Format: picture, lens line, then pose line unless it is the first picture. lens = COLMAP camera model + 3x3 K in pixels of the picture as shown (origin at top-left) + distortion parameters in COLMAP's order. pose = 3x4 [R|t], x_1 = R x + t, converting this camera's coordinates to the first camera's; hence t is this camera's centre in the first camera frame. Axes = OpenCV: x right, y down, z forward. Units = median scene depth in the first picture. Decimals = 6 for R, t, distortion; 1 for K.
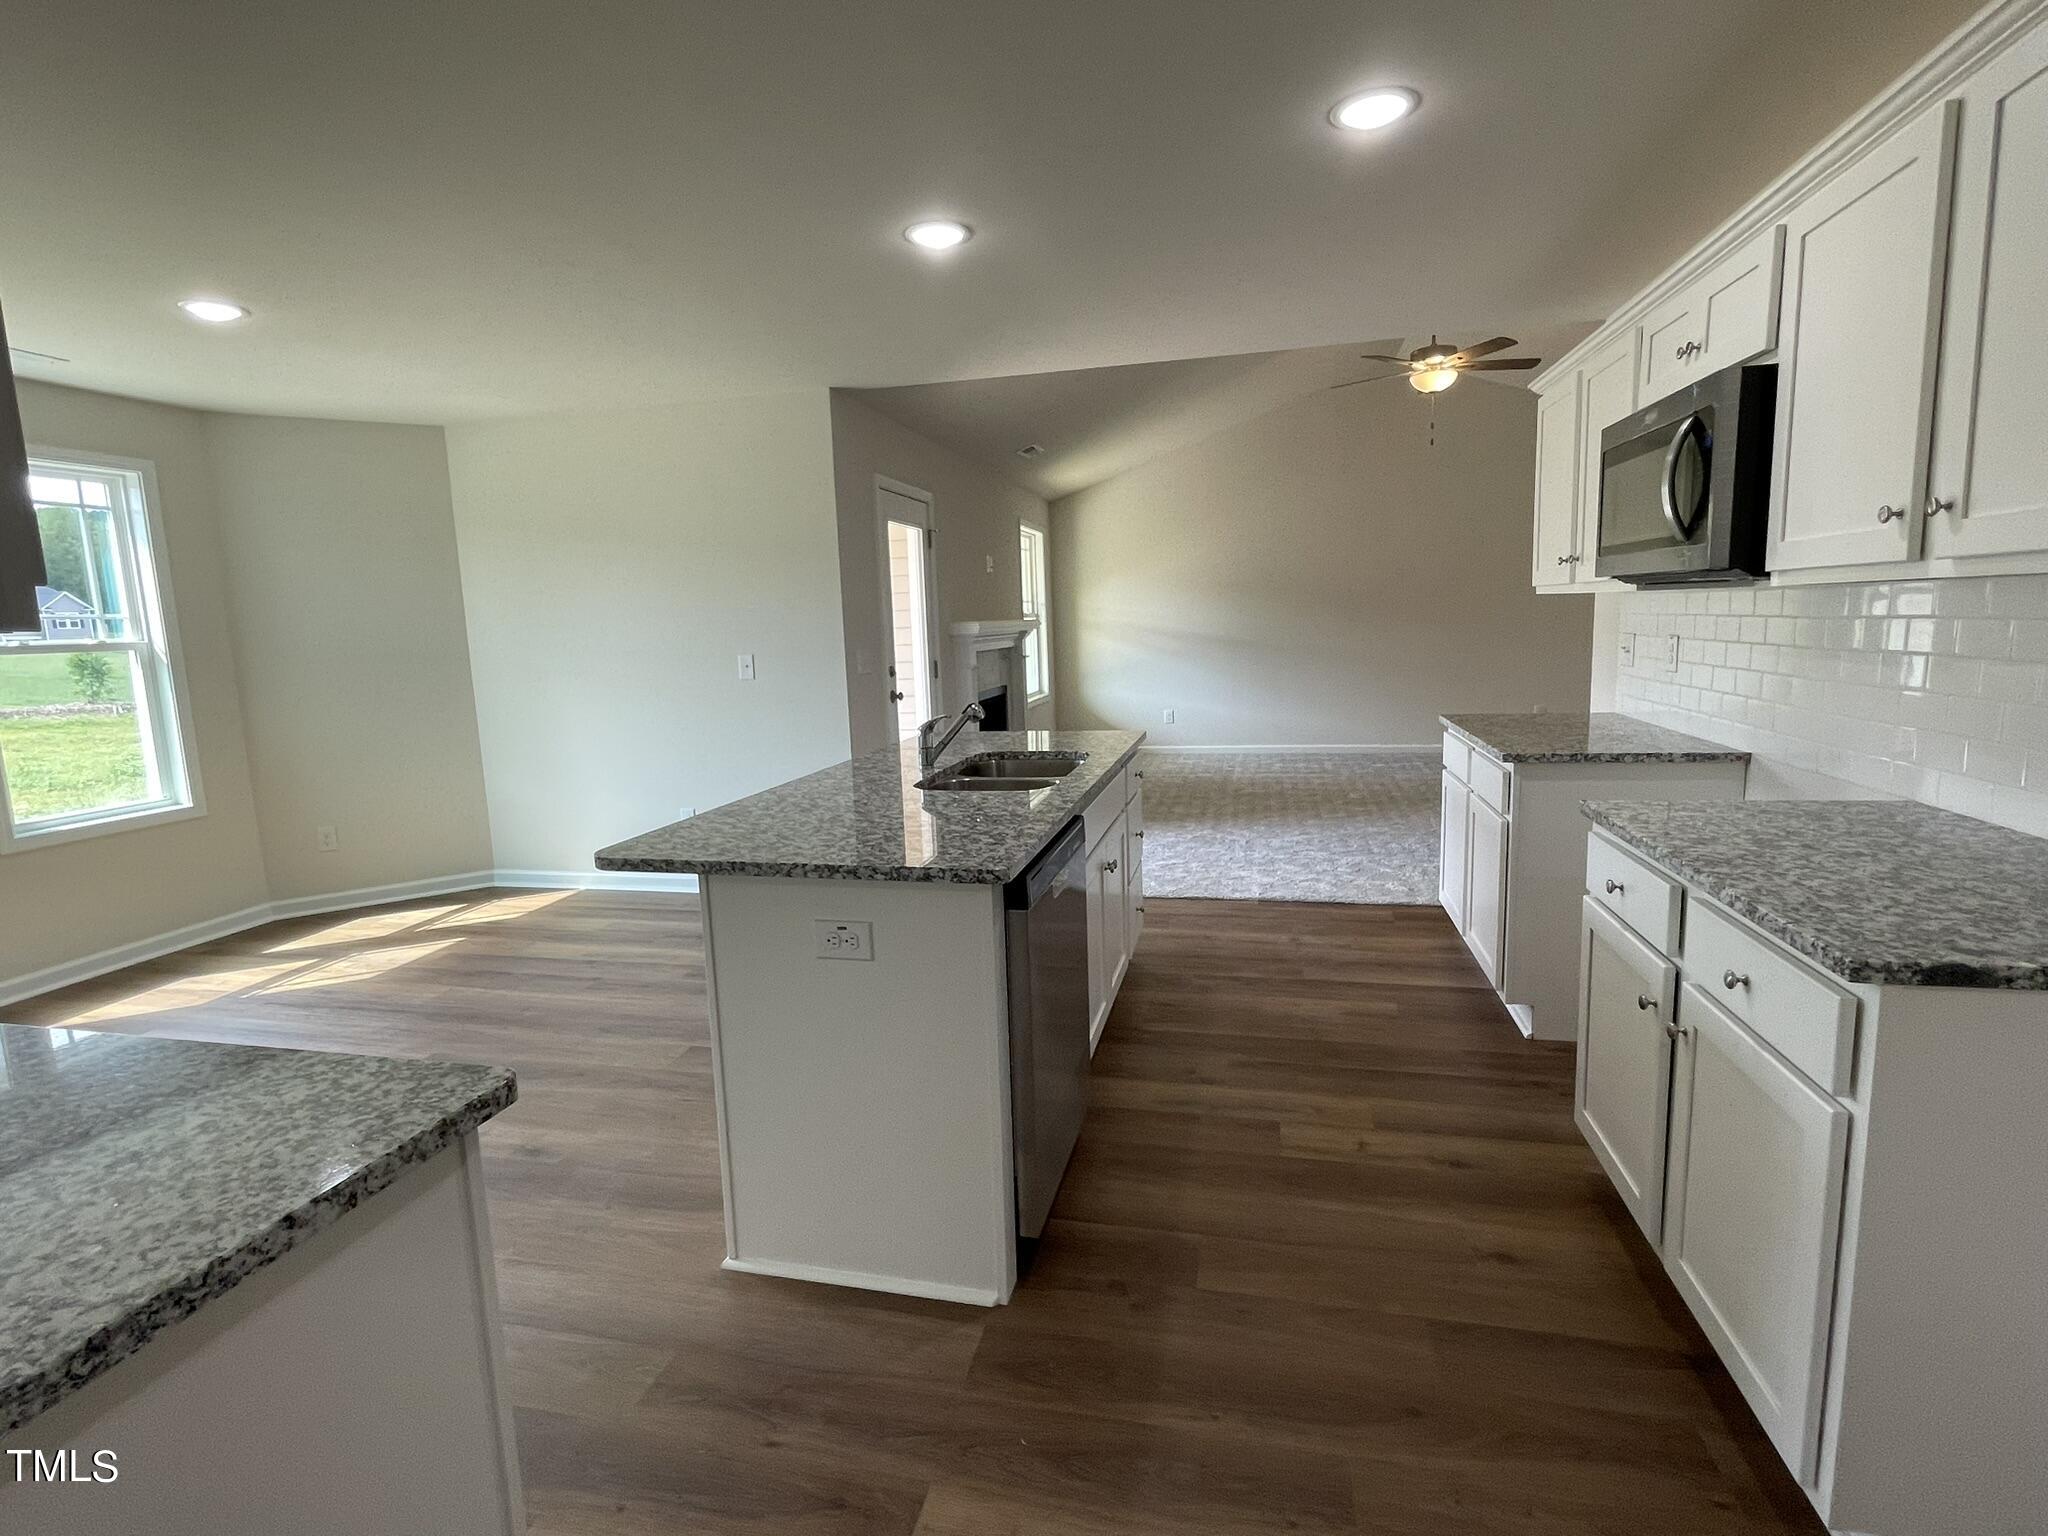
lens RADIAL K [[988.9, 0, 1017.1], [0, 988.9, 766.0], [0, 0, 1]] dist [-0.001257, -0.001068]
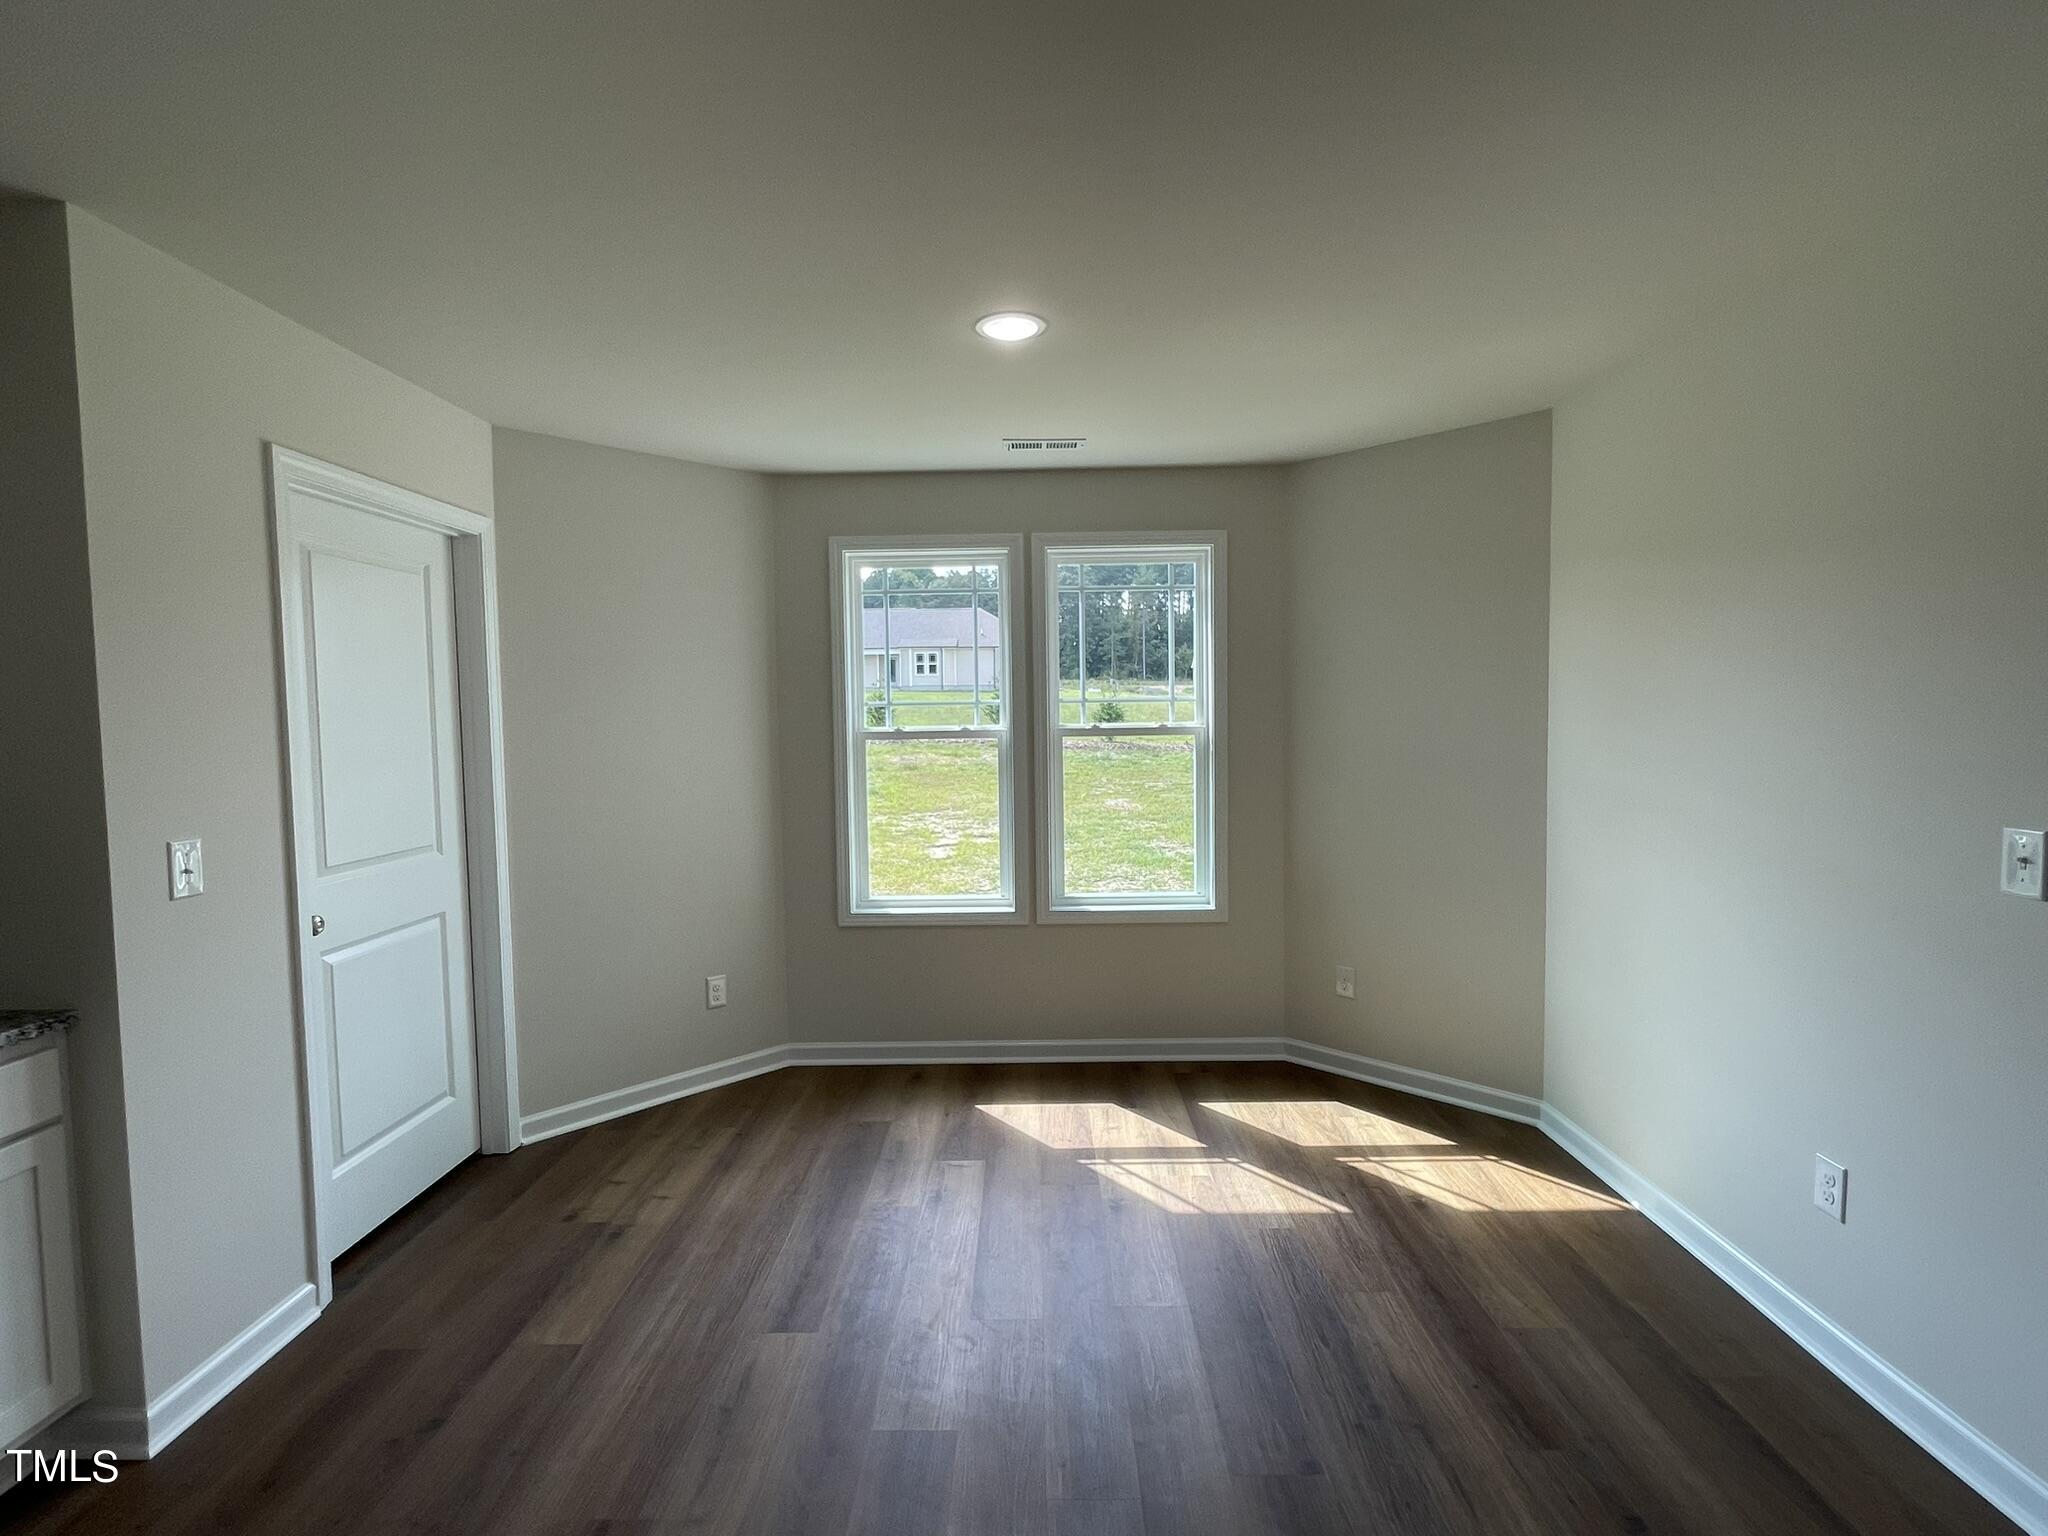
lens RADIAL K [[988.9, 0, 1017.1], [0, 988.9, 766.0], [0, 0, 1]] dist [-0.001257, -0.001068]
pose [[0.215370, 0.085602, -0.972773, -0.010056], [-0.133060, 0.989432, 0.057609, -0.121999], [0.967425, 0.117030, 0.224484, 0.639286]]
